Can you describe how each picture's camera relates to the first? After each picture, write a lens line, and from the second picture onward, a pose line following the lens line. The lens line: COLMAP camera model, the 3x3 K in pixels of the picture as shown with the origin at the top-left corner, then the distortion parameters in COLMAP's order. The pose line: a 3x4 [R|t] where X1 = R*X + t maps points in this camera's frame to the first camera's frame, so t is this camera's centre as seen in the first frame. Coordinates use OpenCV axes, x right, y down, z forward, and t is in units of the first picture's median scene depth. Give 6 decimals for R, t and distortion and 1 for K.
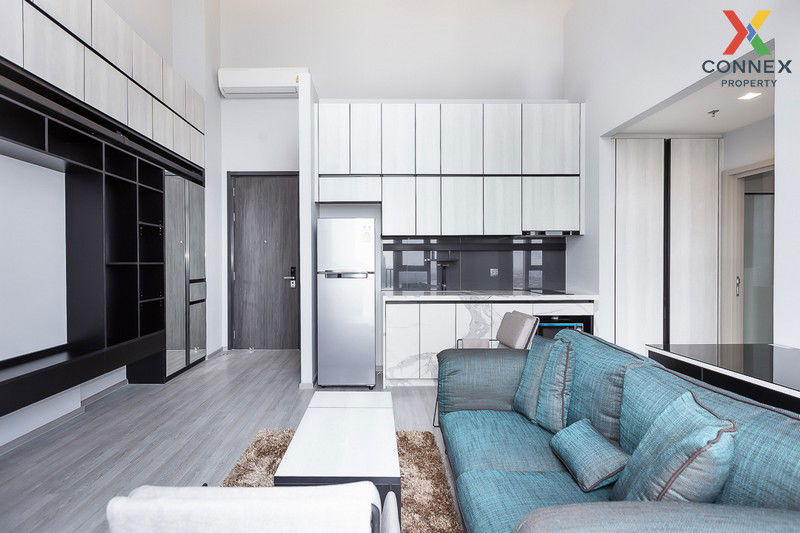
lens RADIAL K [[381.7, 0, 366.1], [0, 381.7, 266.8], [0, 0, 1]] dist [-0.002163, -0.000031]
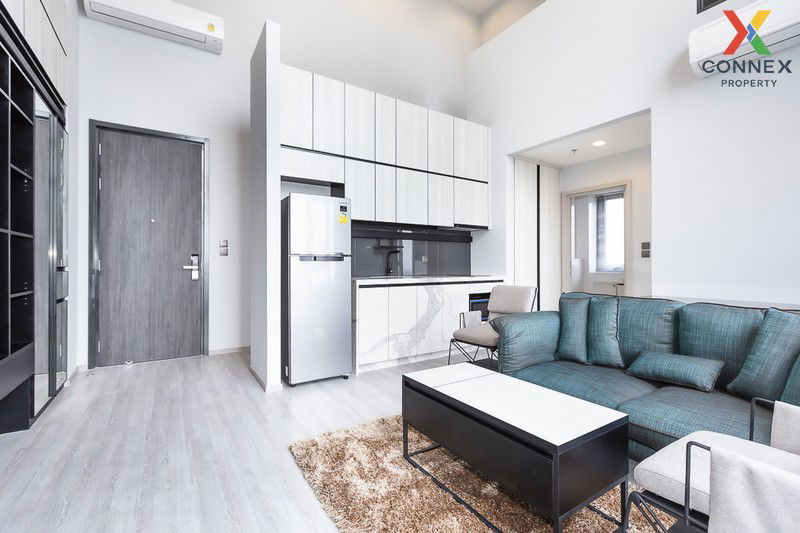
lens RADIAL K [[359.5, 0, 396.1], [0, 359.5, 263.1], [0, 0, 1]] dist [0.004125, 0.000262]
pose [[0.834085, 0.006480, 0.551597, -0.374769], [0.002382, 0.999879, -0.015348, 0.046627], [-0.551630, 0.014116, 0.833969, 0.178106]]
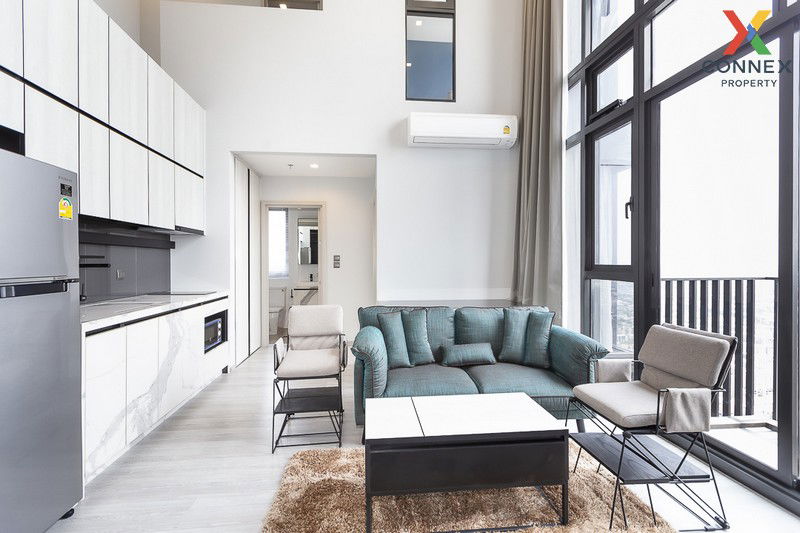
lens RADIAL K [[359.5, 0, 396.1], [0, 359.5, 263.1], [0, 0, 1]] dist [0.004125, 0.000262]
pose [[-0.111695, 0.000270, 0.993742, -0.496261], [0.011148, 0.999937, 0.000981, -0.003603], [-0.993680, 0.011188, -0.111691, 0.617677]]
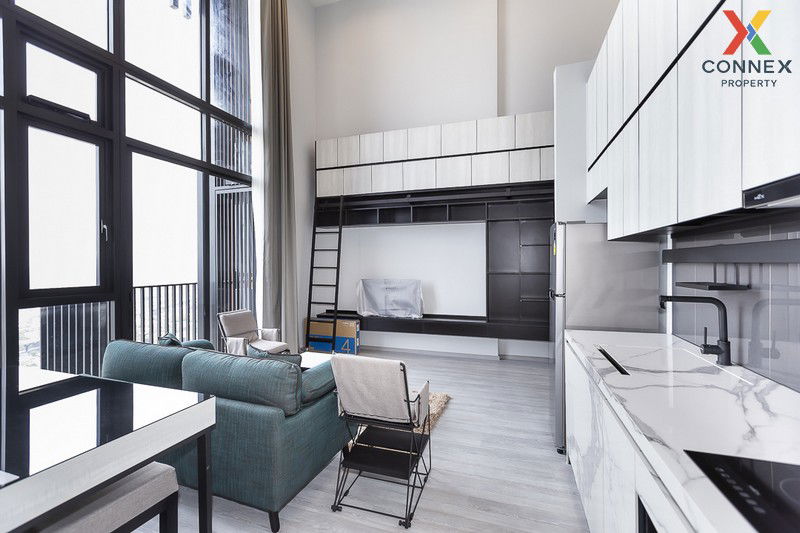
lens RADIAL K [[359.5, 0, 396.1], [0, 359.5, 263.1], [0, 0, 1]] dist [0.004125, 0.000262]
pose [[-0.310562, 0.008214, -0.950518, 0.784425], [-0.005572, 0.999930, 0.010461, -0.055609], [0.950537, 0.008545, -0.310495, 0.904331]]
